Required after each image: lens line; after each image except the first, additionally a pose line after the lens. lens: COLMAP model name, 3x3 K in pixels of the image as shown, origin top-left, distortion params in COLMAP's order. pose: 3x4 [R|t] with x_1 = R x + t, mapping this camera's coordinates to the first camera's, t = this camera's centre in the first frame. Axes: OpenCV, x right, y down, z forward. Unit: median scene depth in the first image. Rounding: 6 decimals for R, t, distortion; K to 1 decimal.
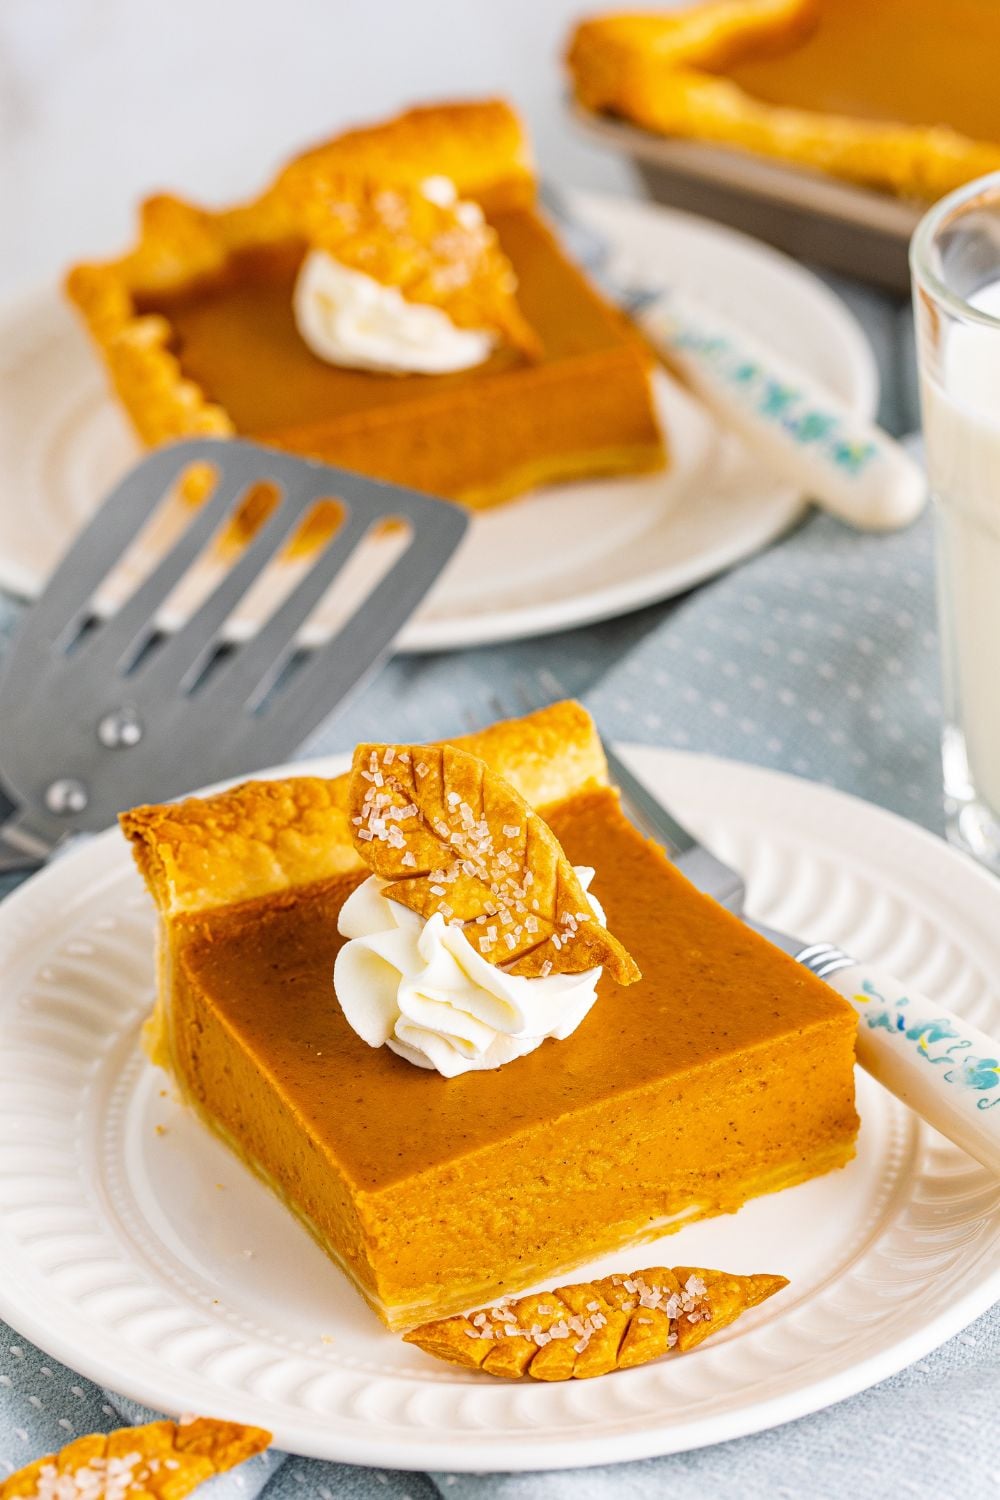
lens RADIAL K [[5291.4, 0, 506.0], [0, 5291.4, 743.8], [0, 0, 1]] dist [0.002762, 0.000000]
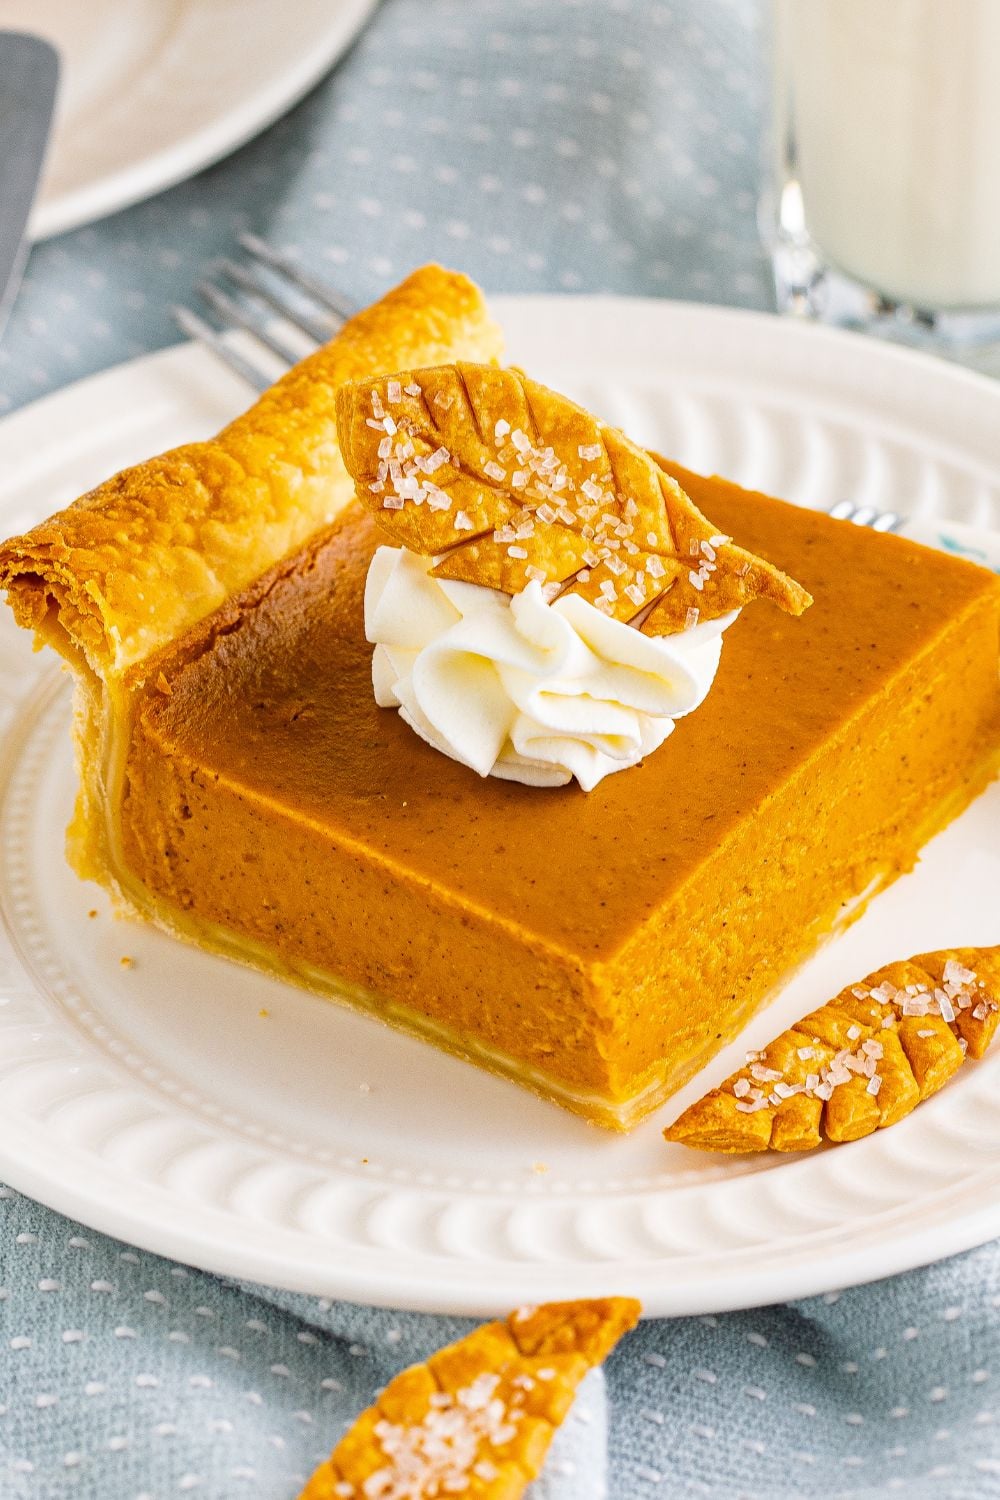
lens RADIAL K [[7787.9, 0, 579.2], [0, 7787.9, 750.7], [0, 0, 1]] dist [0.169018, 0.000000]
pose [[0.895637, -0.245985, 0.370575, -0.416294], [0.208620, 0.968149, 0.138438, -0.094818], [-0.392825, -0.046681, 0.918427, -0.013820]]
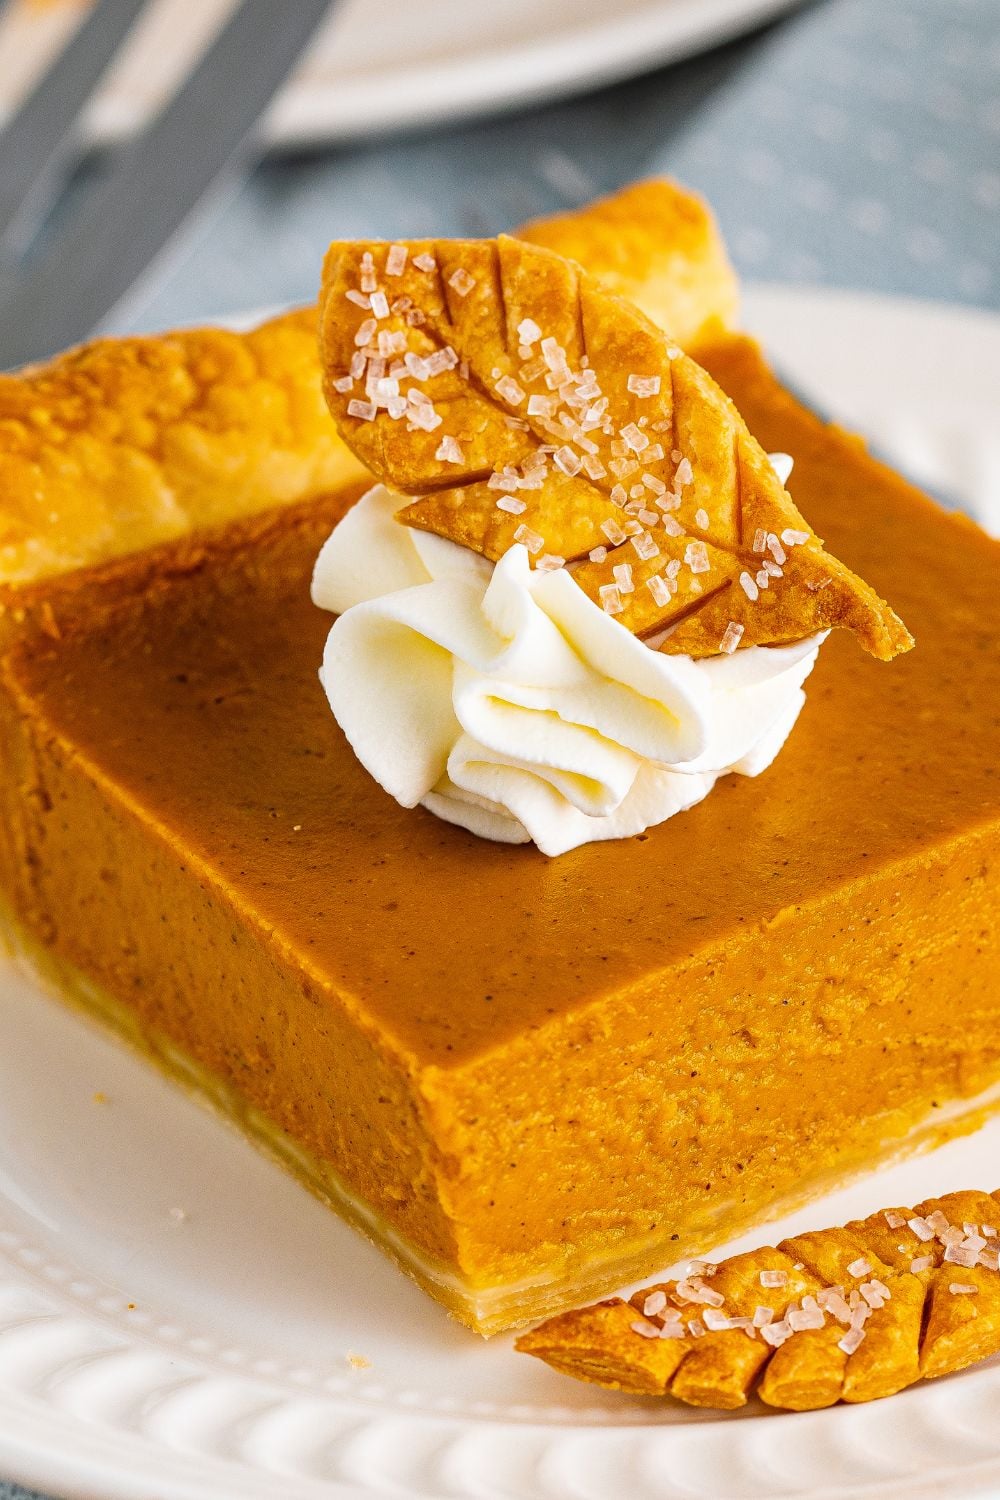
lens RADIAL K [[7975.6, 0, 497.5], [0, 7975.6, 768.6], [0, 0, 1]] dist [0.075355, 0.000000]
pose [[0.993719, -0.051072, 0.099574, -0.094209], [0.050361, 0.998685, 0.009642, 0.045986], [-0.099936, -0.004567, 0.994983, 0.206669]]
